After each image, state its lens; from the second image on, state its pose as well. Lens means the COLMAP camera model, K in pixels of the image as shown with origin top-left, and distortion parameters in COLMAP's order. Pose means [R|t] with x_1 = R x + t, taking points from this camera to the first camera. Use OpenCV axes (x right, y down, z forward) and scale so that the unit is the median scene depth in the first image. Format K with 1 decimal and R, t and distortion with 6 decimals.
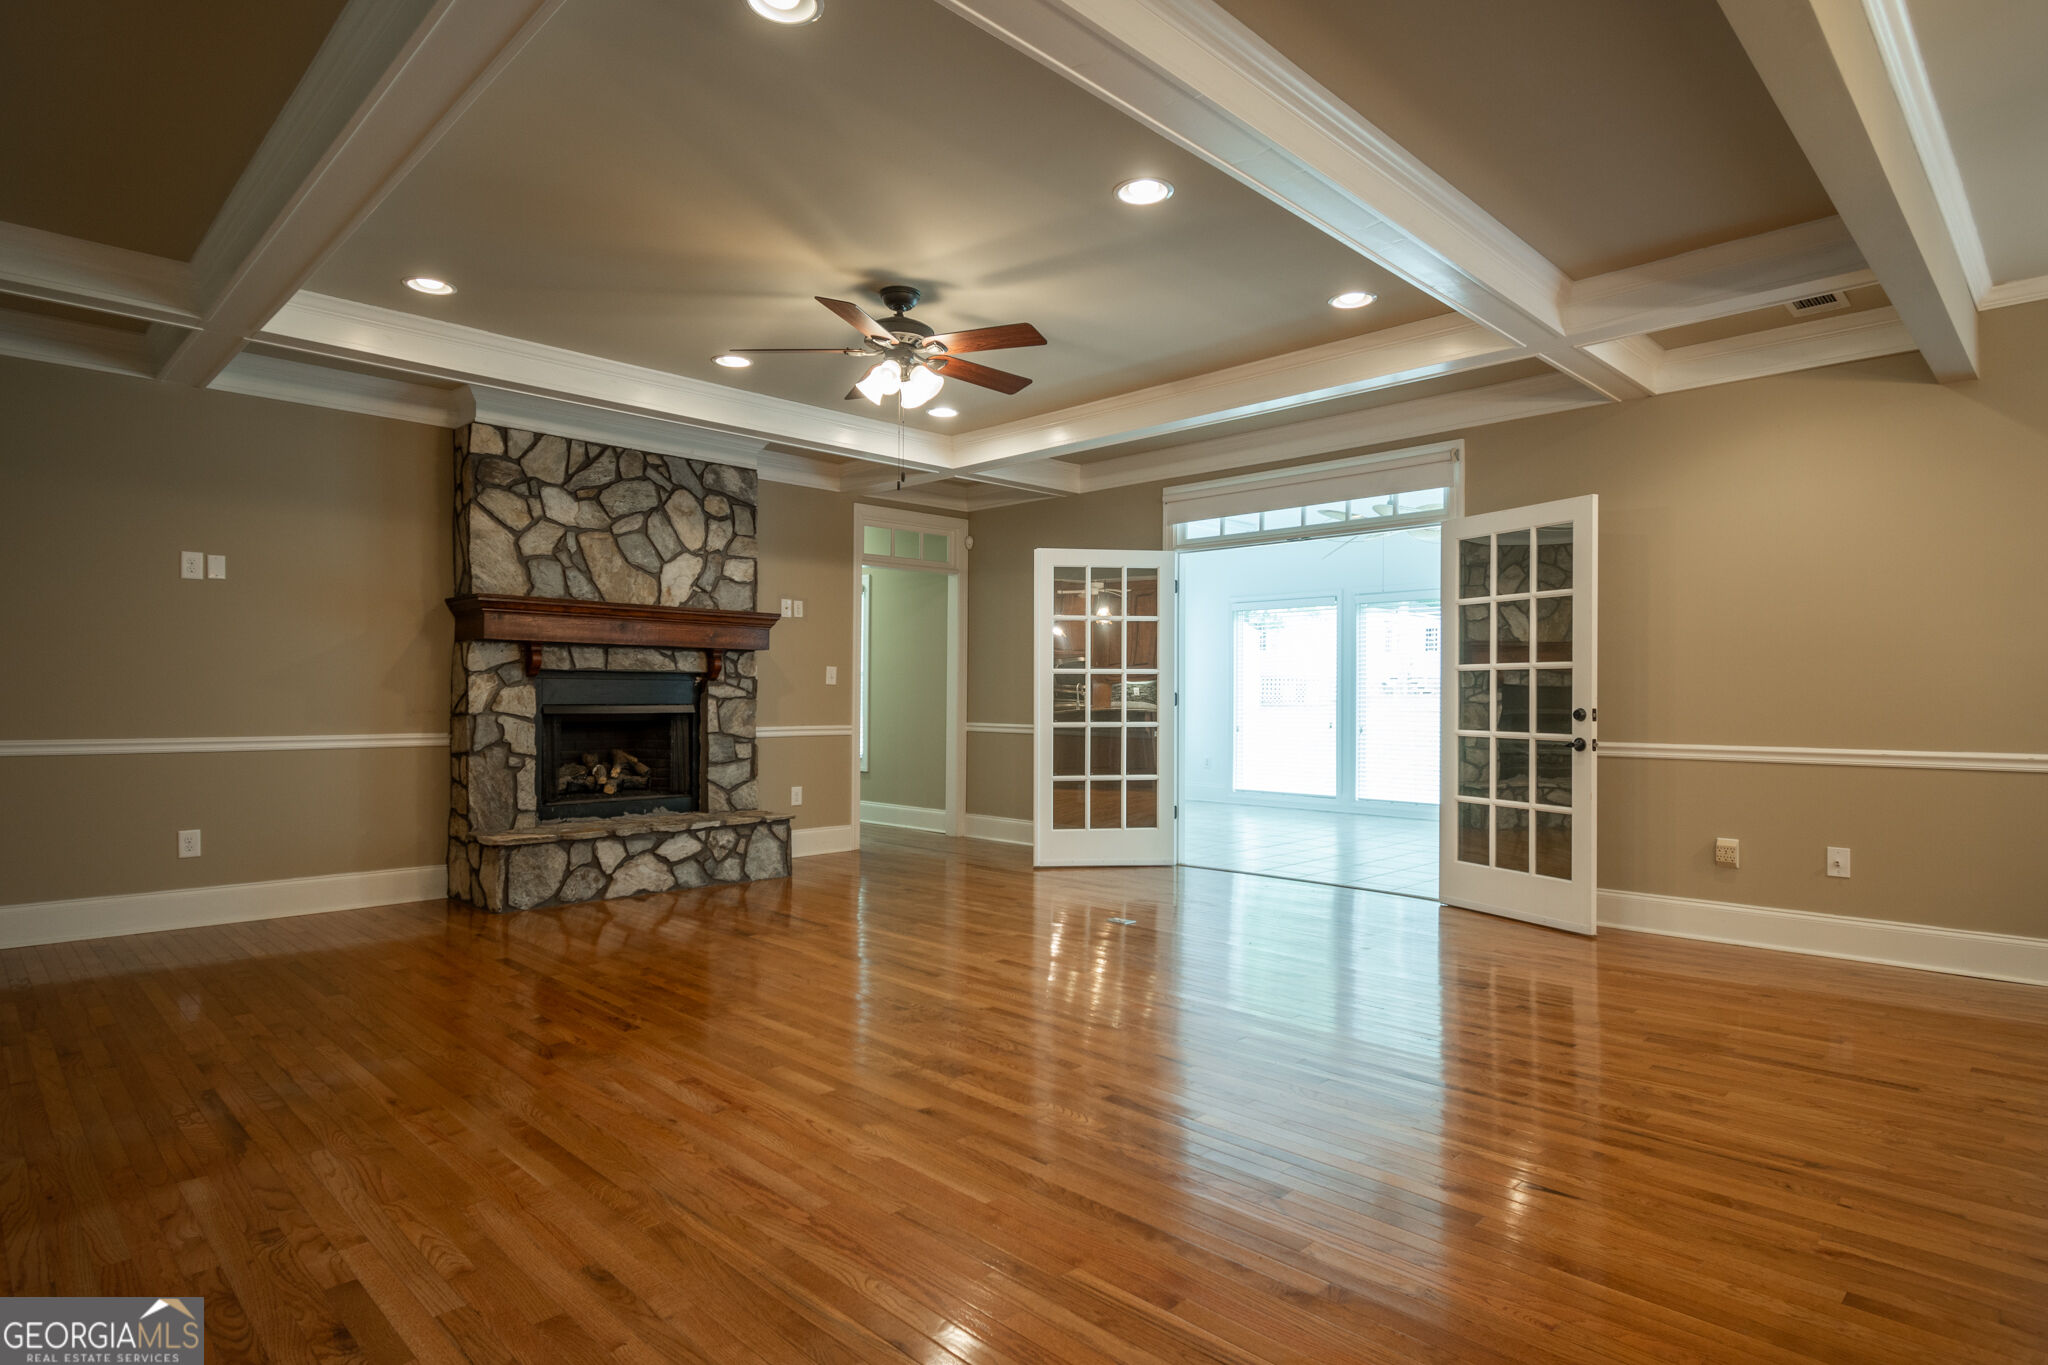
lens RADIAL K [[1101.5, 0, 1026.2], [0, 1101.5, 690.7], [0, 0, 1]] dist [0.002127, -0.004534]
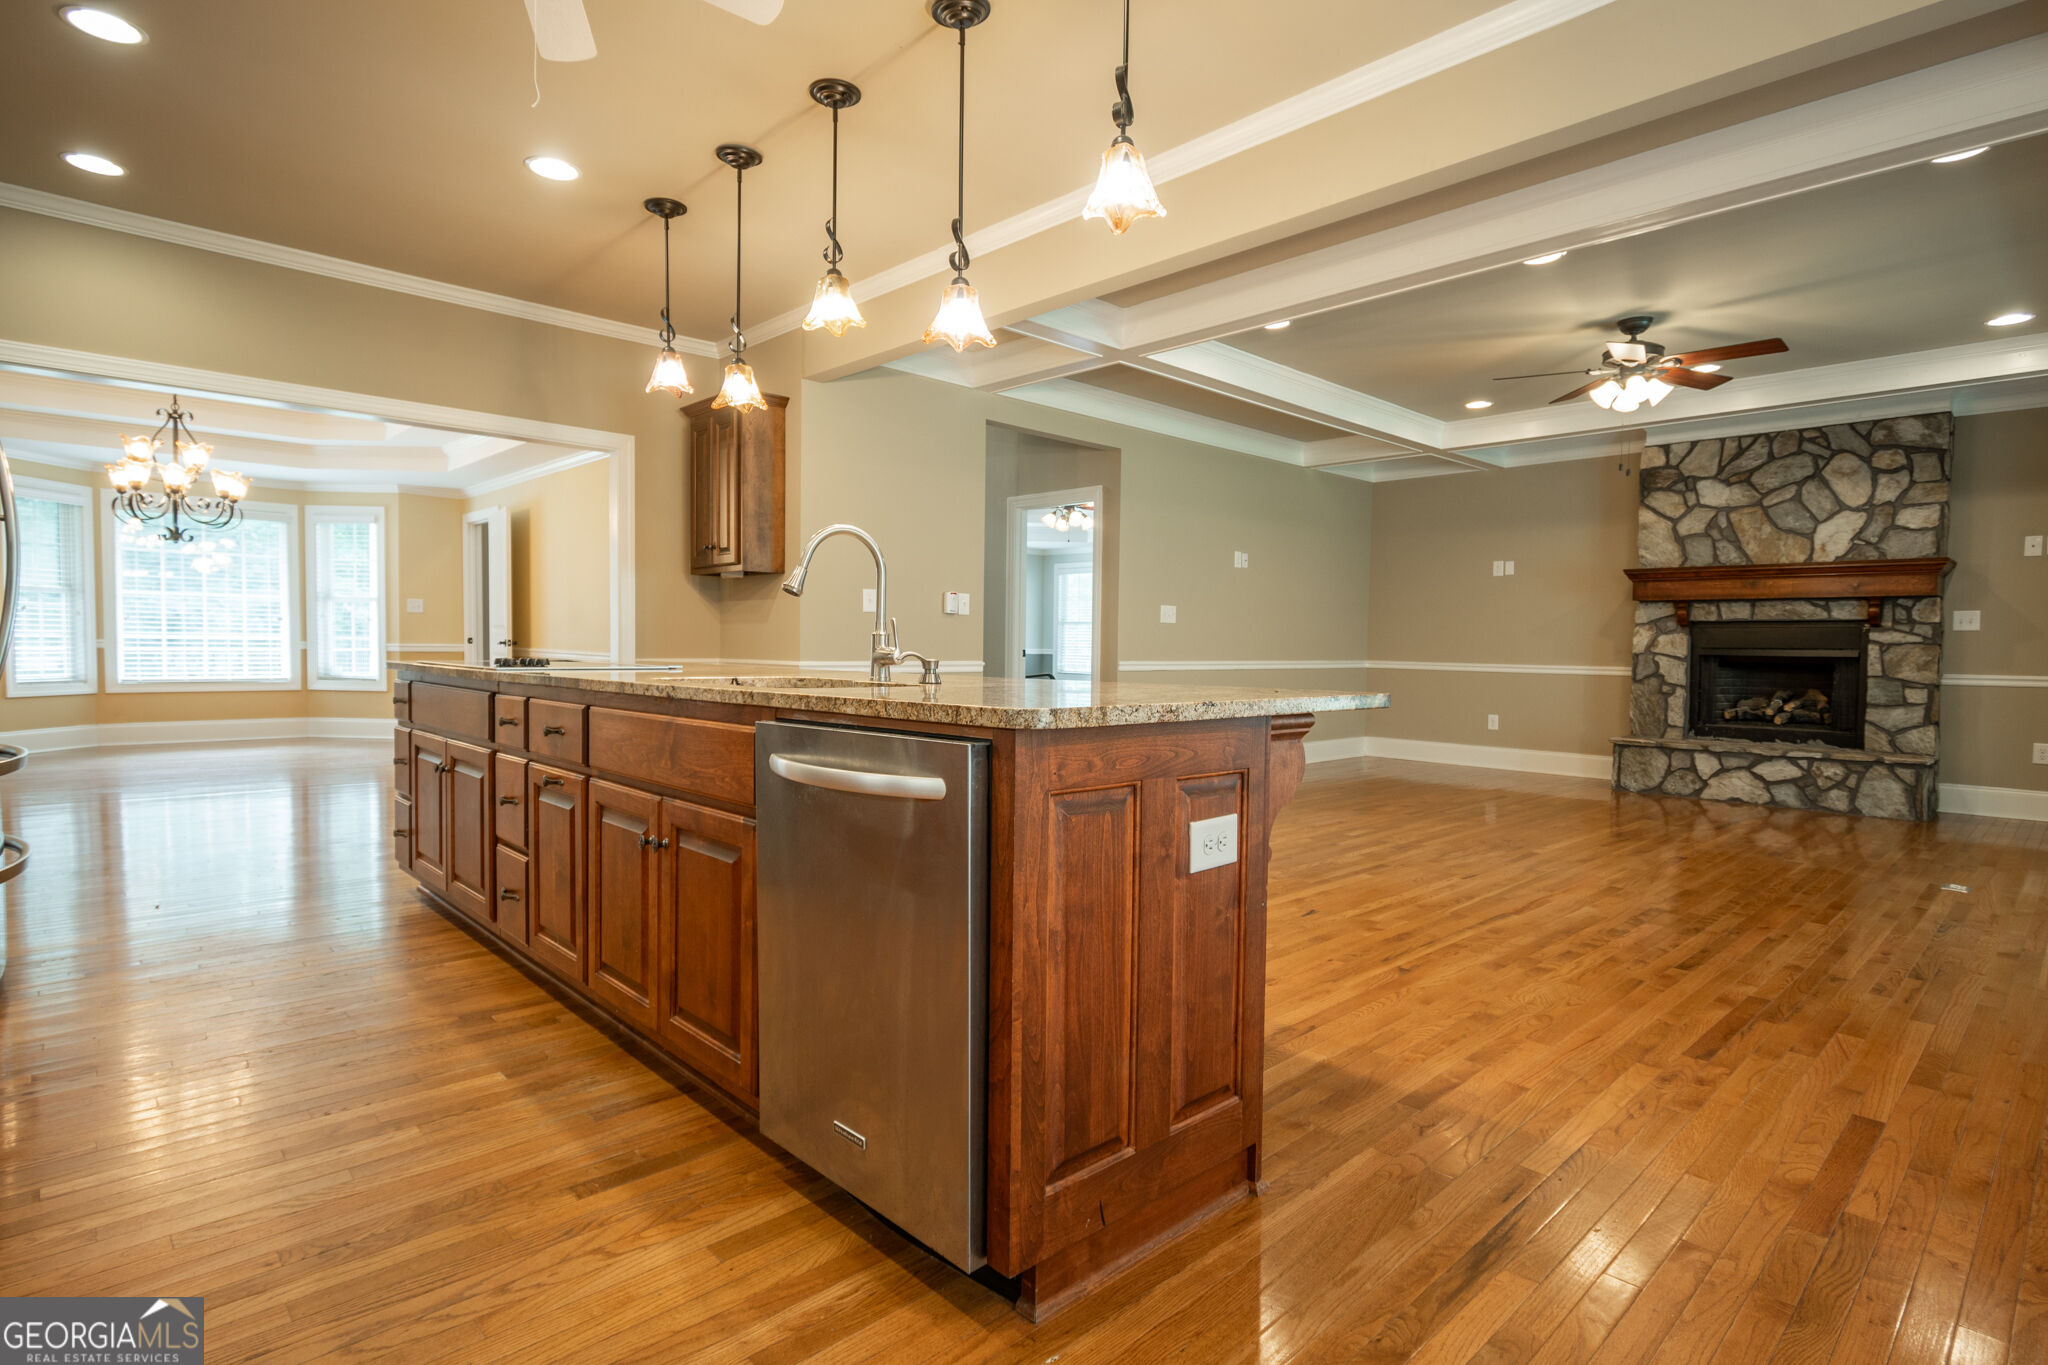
lens RADIAL K [[1023.9, 0, 1019.9], [0, 1023.9, 690.0], [0, 0, 1]] dist [0.002943, -0.002001]
pose [[-0.036277, 0.040880, -0.998505, 0.786440], [-0.006125, 0.999135, 0.041128, 0.016912], [0.999323, 0.007608, -0.035996, 0.230861]]
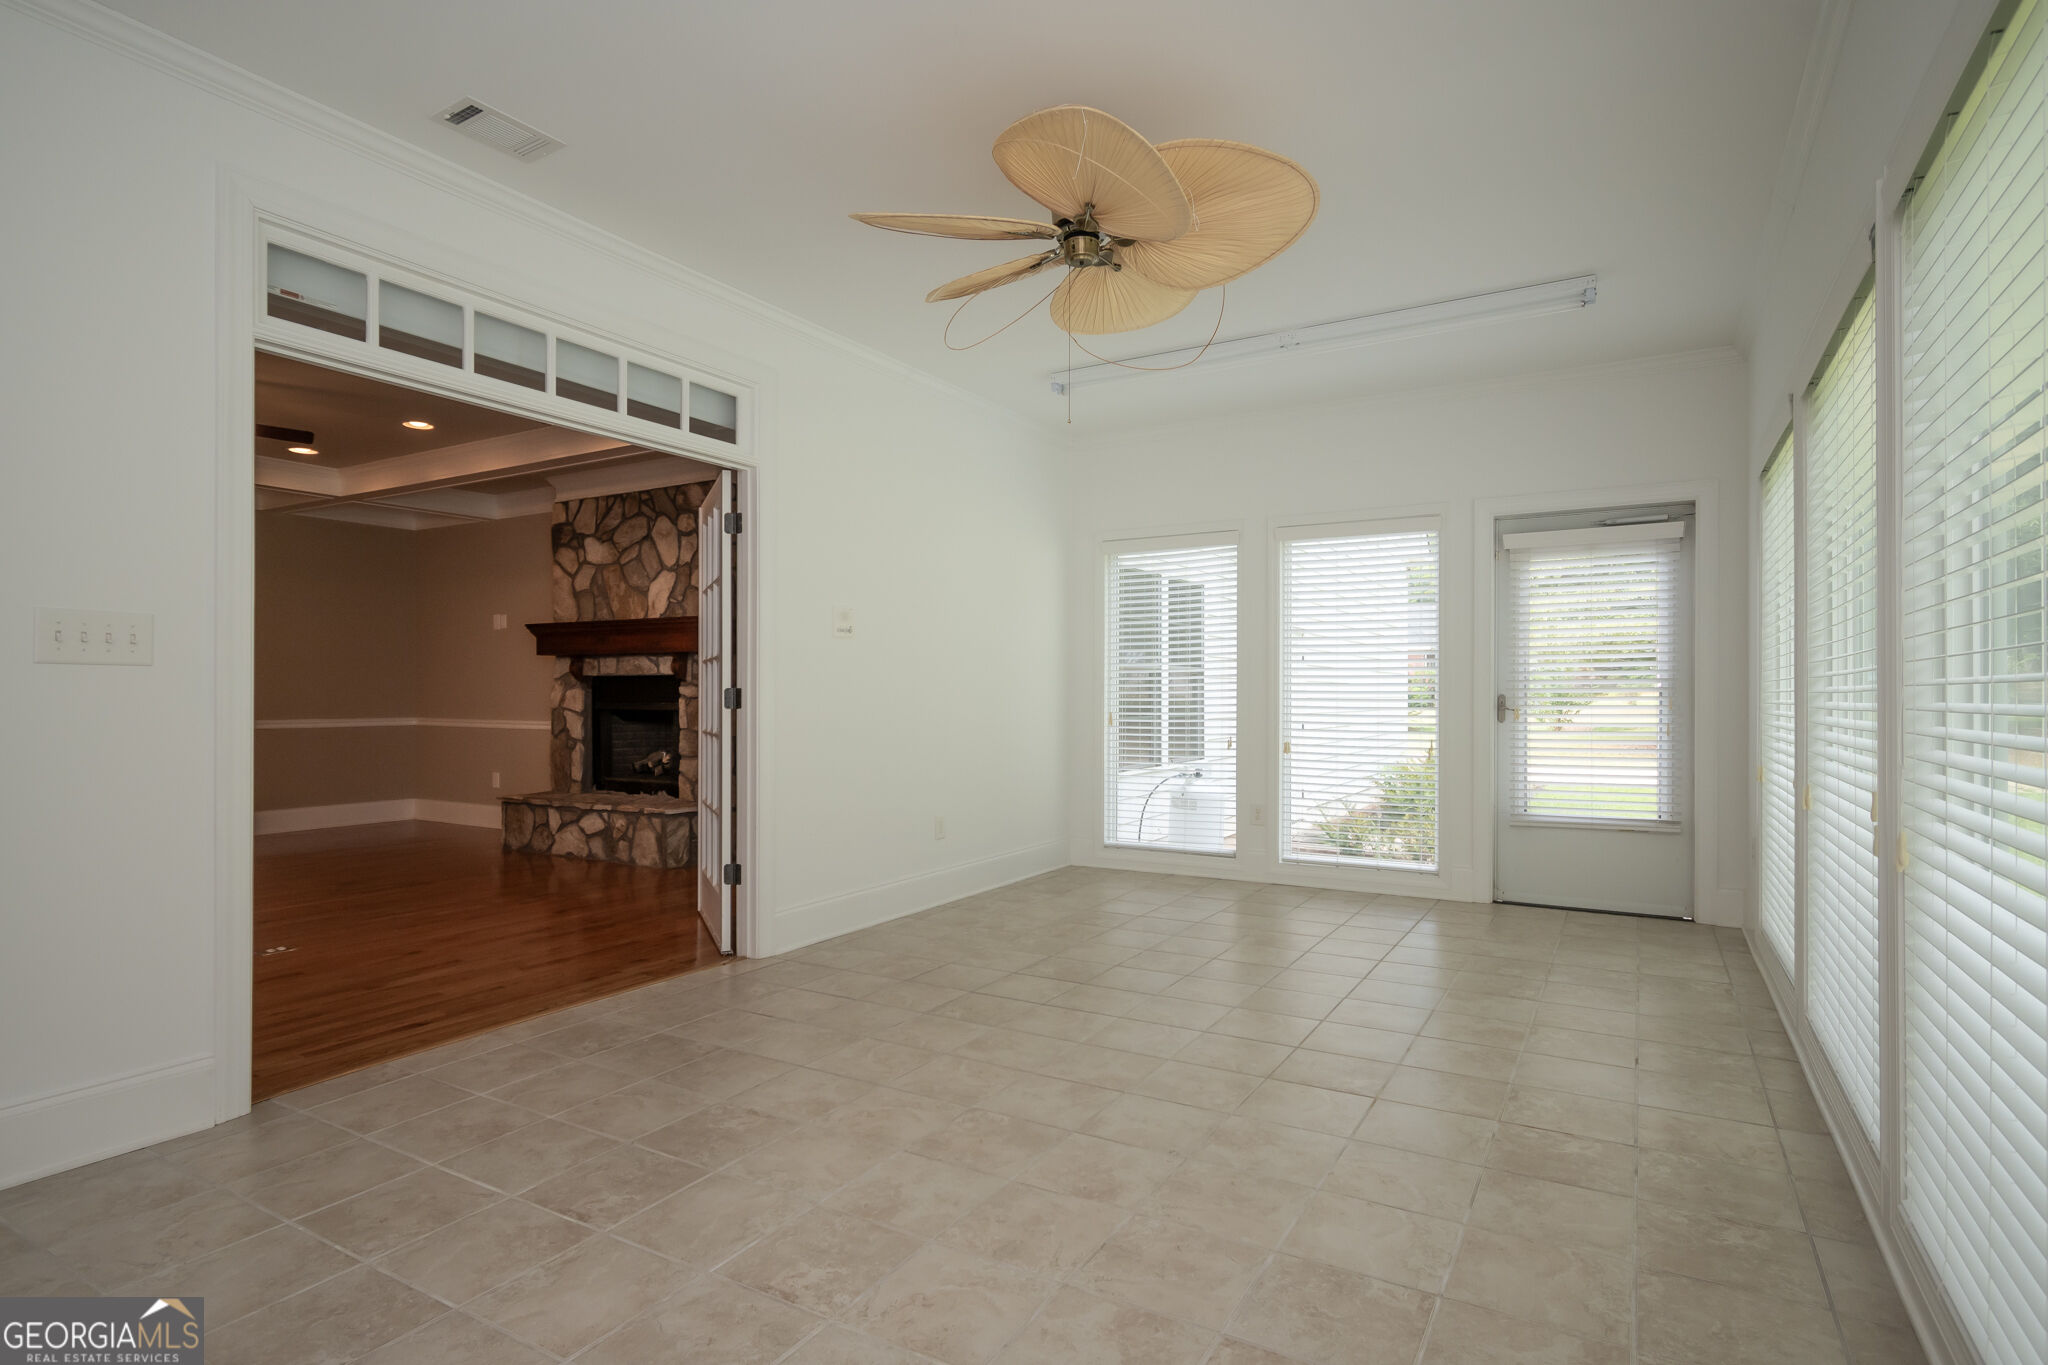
lens RADIAL K [[1046.9, 0, 1045.1], [0, 1046.9, 683.5], [0, 0, 1]] dist [-0.000349, 0.000517]
pose [[0.265592, -0.014963, -0.963969, 0.887656], [0.006625, 0.999884, -0.013695, 0.010407], [0.964063, -0.002749, 0.265660, 1.153222]]
